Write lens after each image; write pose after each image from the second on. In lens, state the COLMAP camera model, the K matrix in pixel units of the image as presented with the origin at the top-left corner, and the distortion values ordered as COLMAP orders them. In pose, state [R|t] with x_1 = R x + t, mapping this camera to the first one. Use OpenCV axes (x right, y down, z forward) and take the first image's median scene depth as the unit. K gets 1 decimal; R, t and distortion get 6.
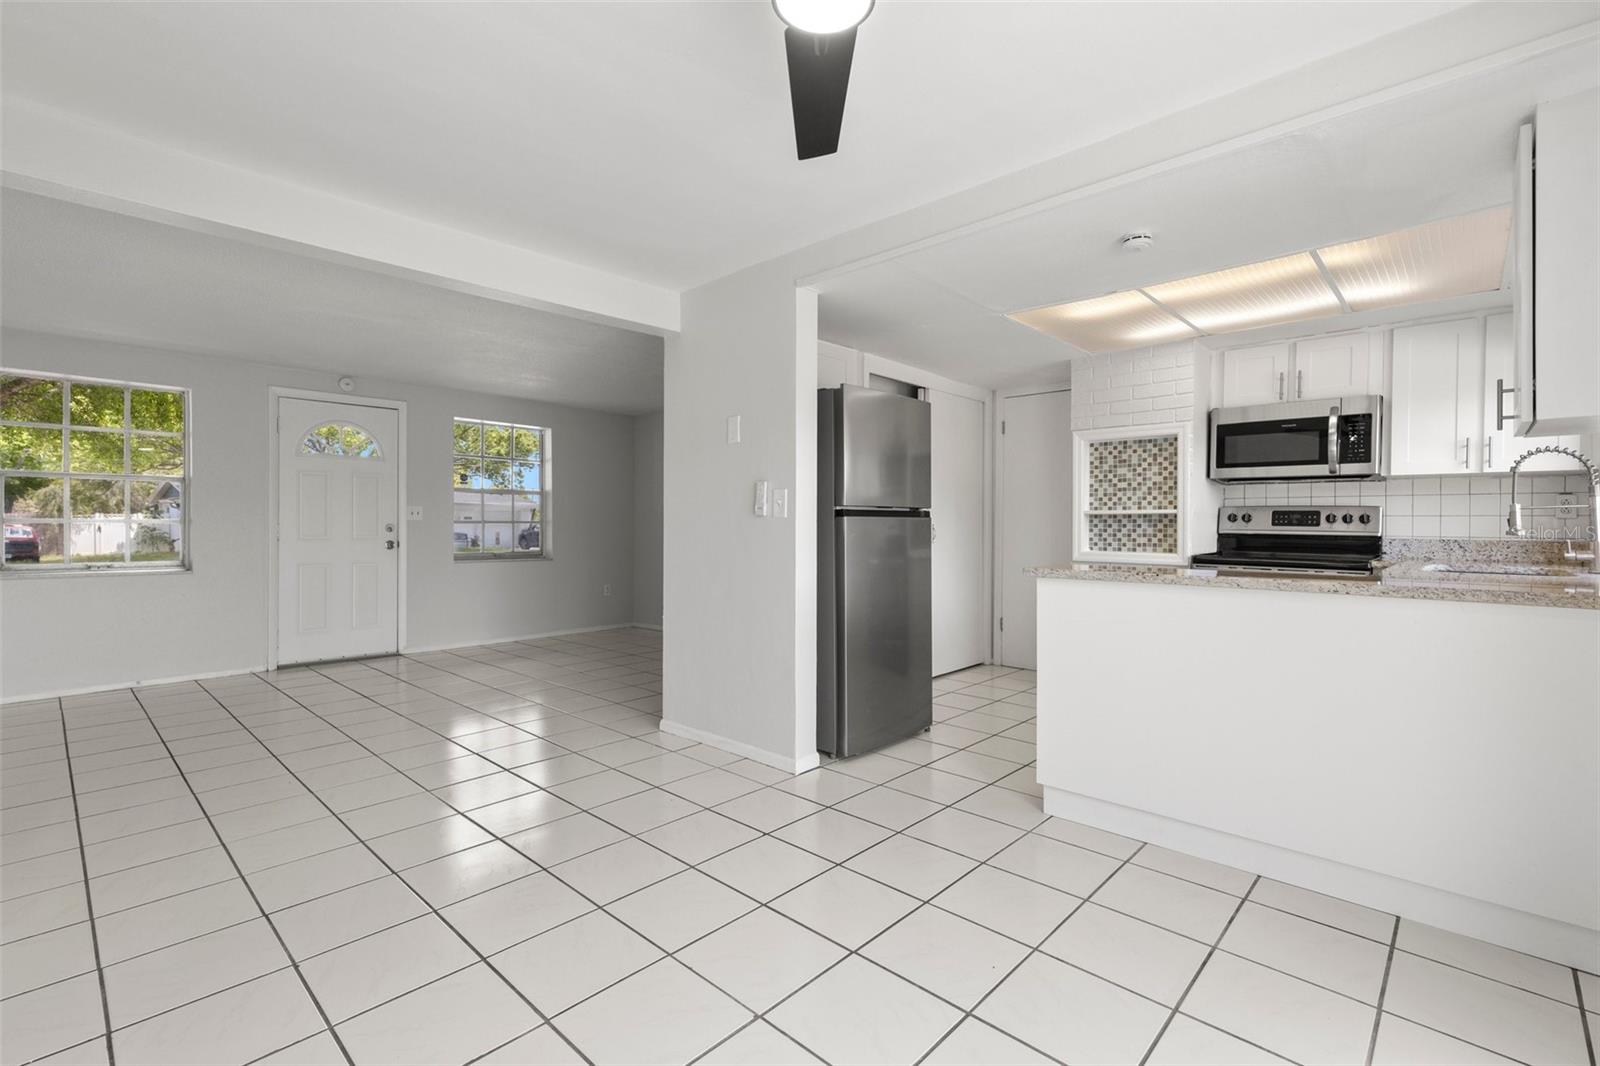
lens RADIAL K [[721.0, 0, 793.1], [0, 721.0, 524.8], [0, 0, 1]] dist [0.004048, 0.000124]
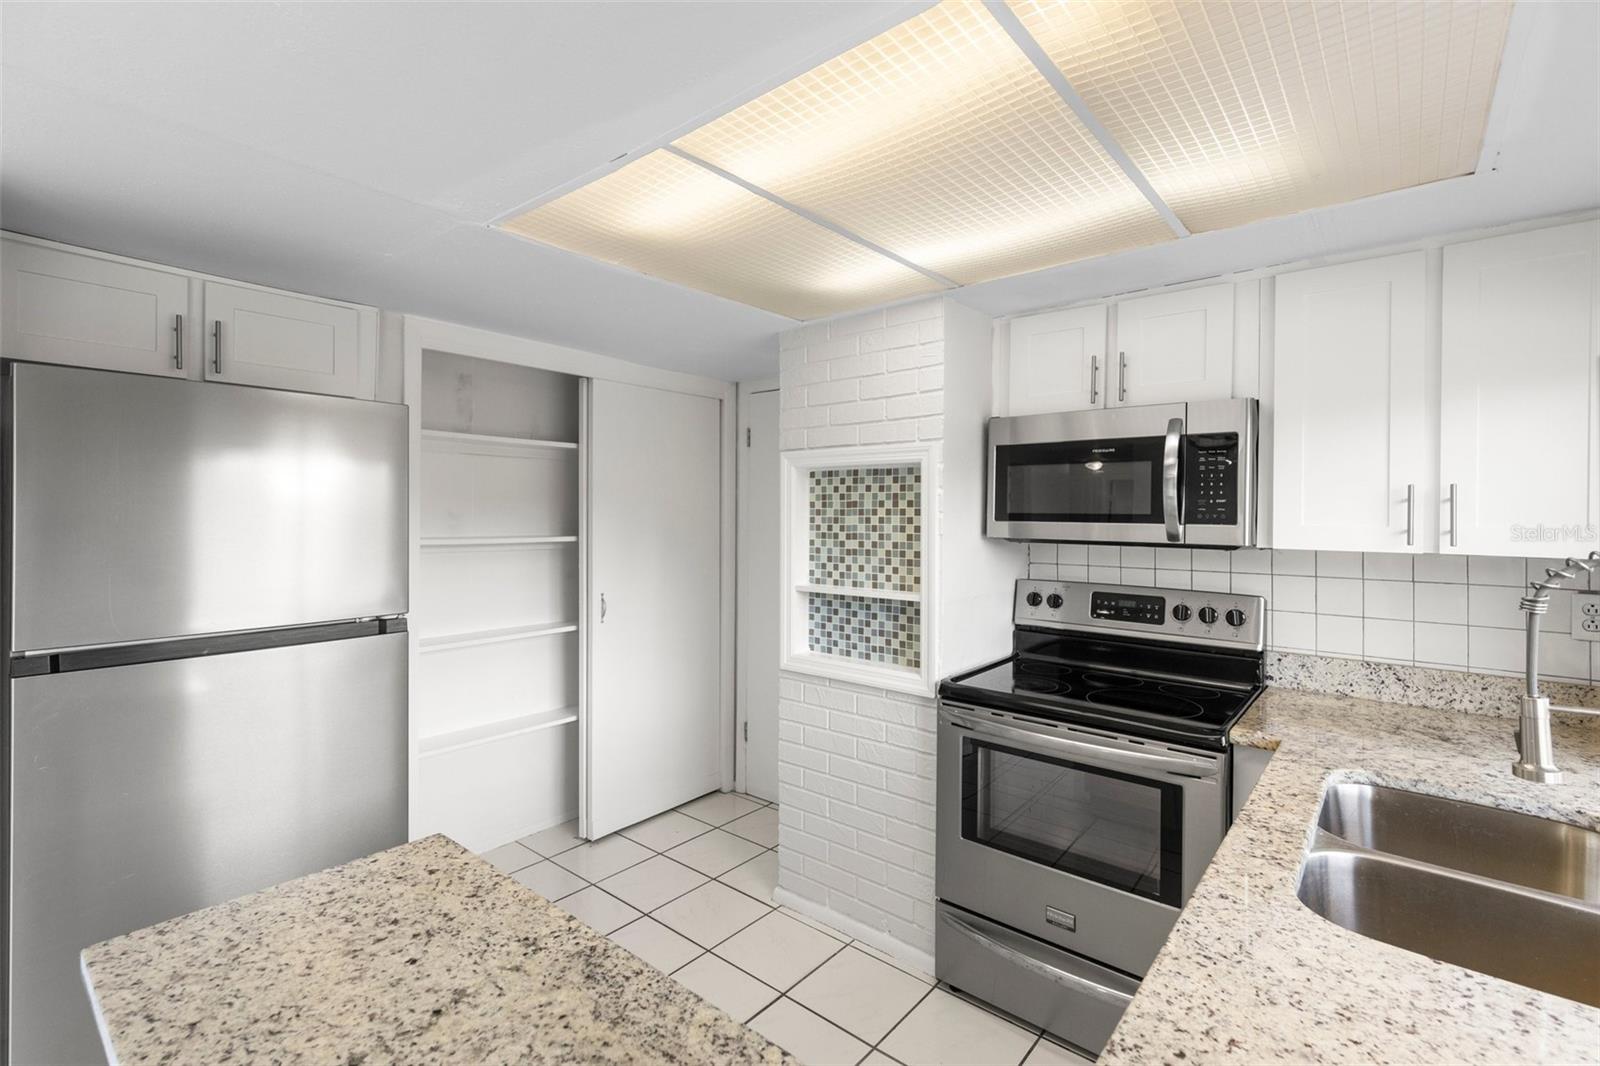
lens RADIAL K [[721.0, 0, 799.7], [0, 721.0, 510.2], [0, 0, 1]] dist [0.004048, 0.000124]
pose [[0.998638, 0.000163, 0.052183, 0.394312], [0.000312, 0.999958, -0.009108, -0.080272], [-0.052182, 0.009112, 0.998596, 0.425310]]
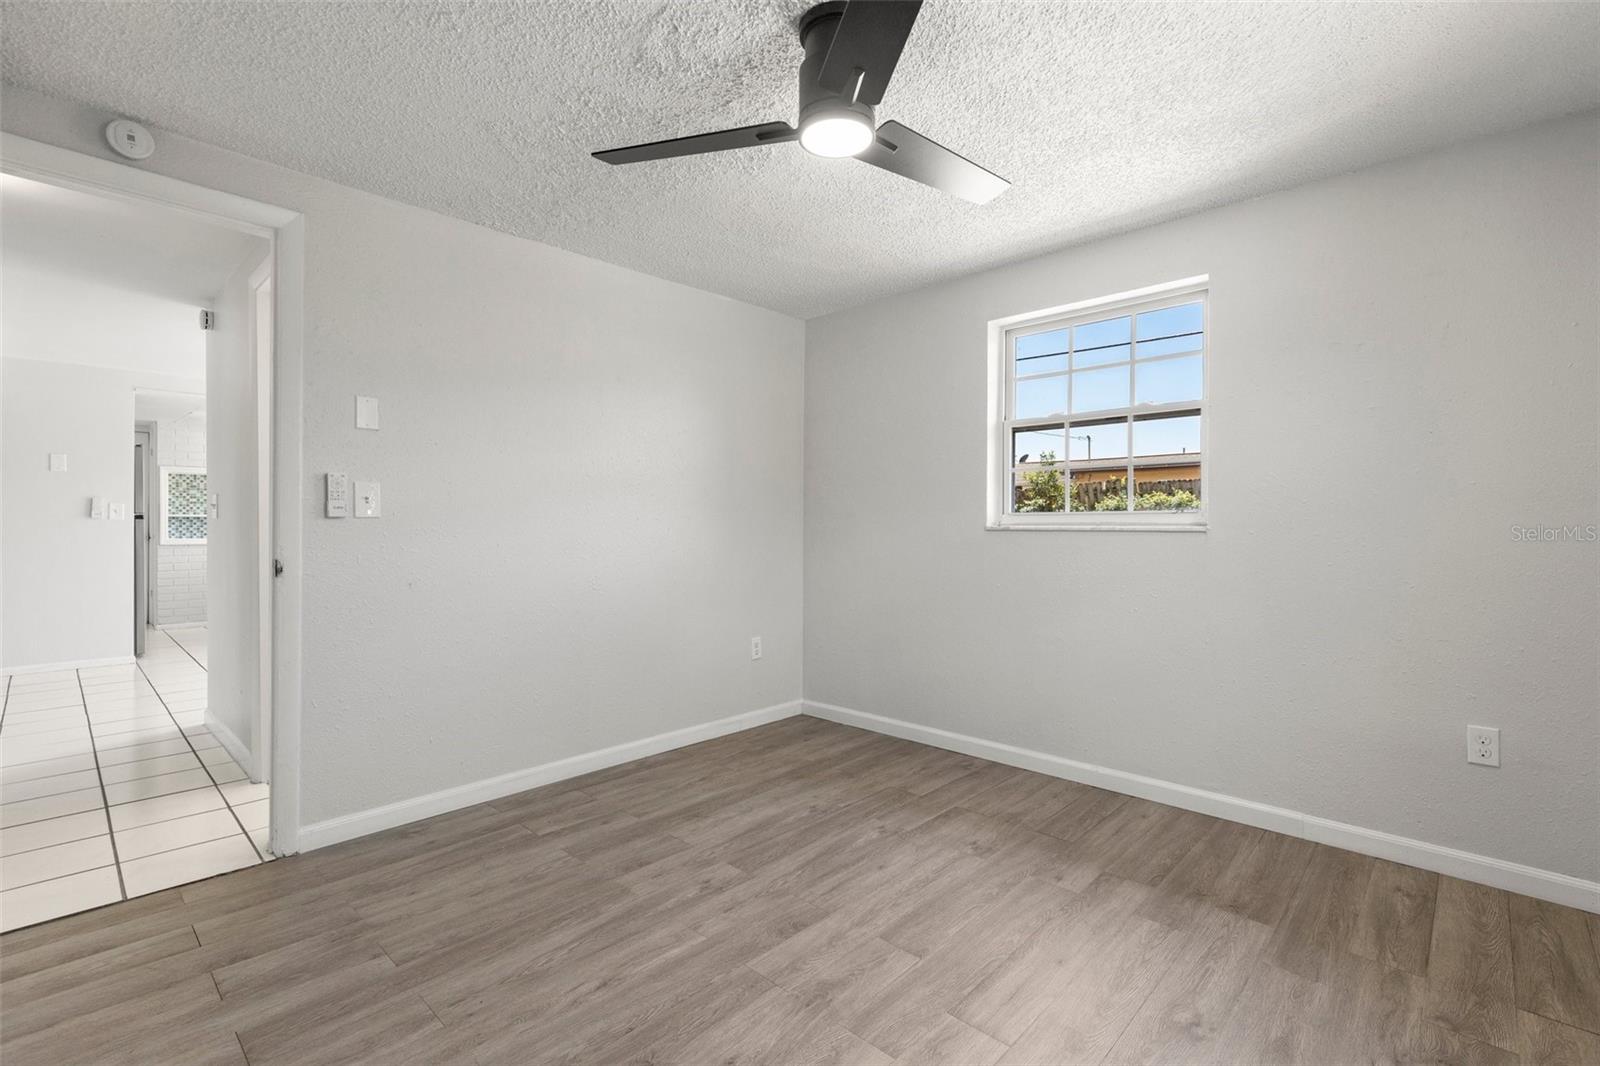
lens RADIAL K [[721.0, 0, 796.2], [0, 721.0, 523.5], [0, 0, 1]] dist [0.004048, 0.000124]
pose [[0.011808, -0.002653, 0.999927, -1.311214], [-0.003519, 0.999990, 0.002694, -0.008670], [-0.999924, -0.003551, 0.011798, -0.491191]]
